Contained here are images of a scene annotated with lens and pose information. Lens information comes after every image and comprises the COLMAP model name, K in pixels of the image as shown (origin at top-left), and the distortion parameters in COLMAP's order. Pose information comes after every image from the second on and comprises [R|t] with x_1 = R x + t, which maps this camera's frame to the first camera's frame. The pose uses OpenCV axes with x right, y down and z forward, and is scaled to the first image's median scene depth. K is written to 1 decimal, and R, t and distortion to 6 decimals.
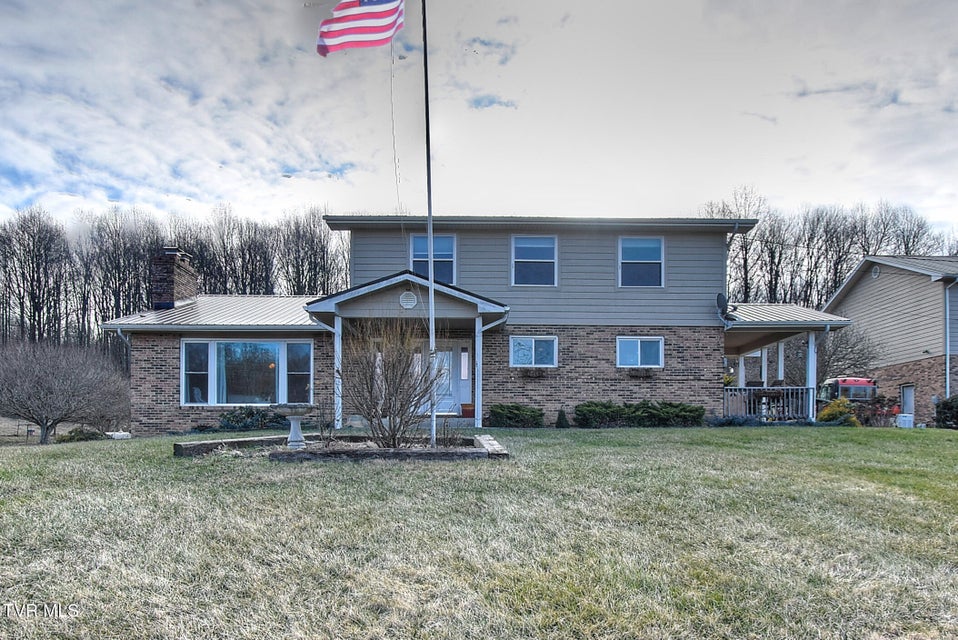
lens RADIAL K [[489.2, 0, 475.7], [0, 489.2, 319.3], [0, 0, 1]] dist [-0.001945, -0.001731]
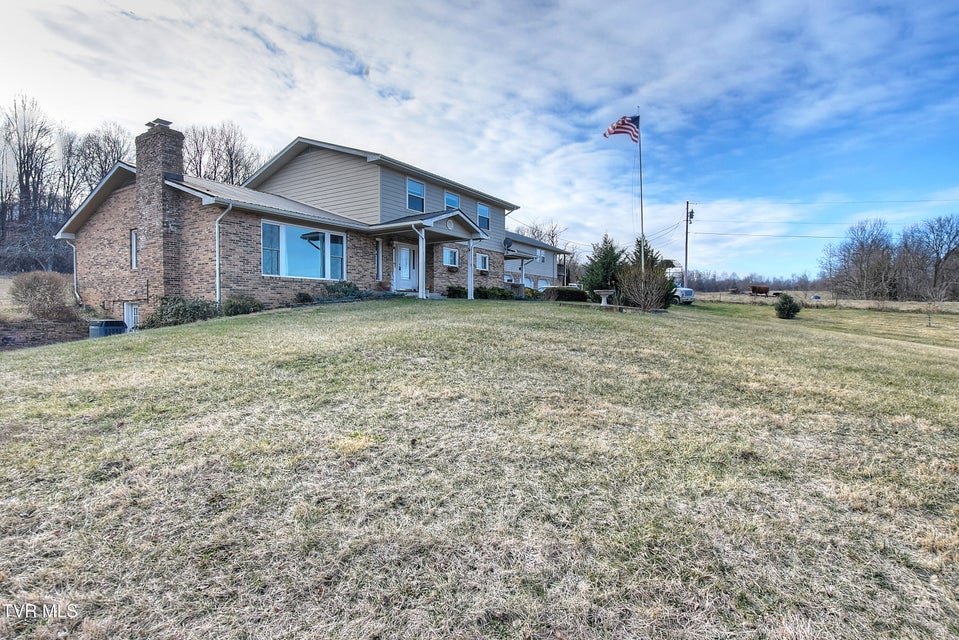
lens RADIAL K [[489.8, 0, 476.2], [0, 489.8, 319.3], [0, 0, 1]] dist [-0.001945, -0.001731]
pose [[0.542852, -0.017361, 0.839649, -1.327795], [-0.128360, 0.986325, 0.103381, 0.090239], [-0.829961, -0.163898, 0.533199, -0.096724]]
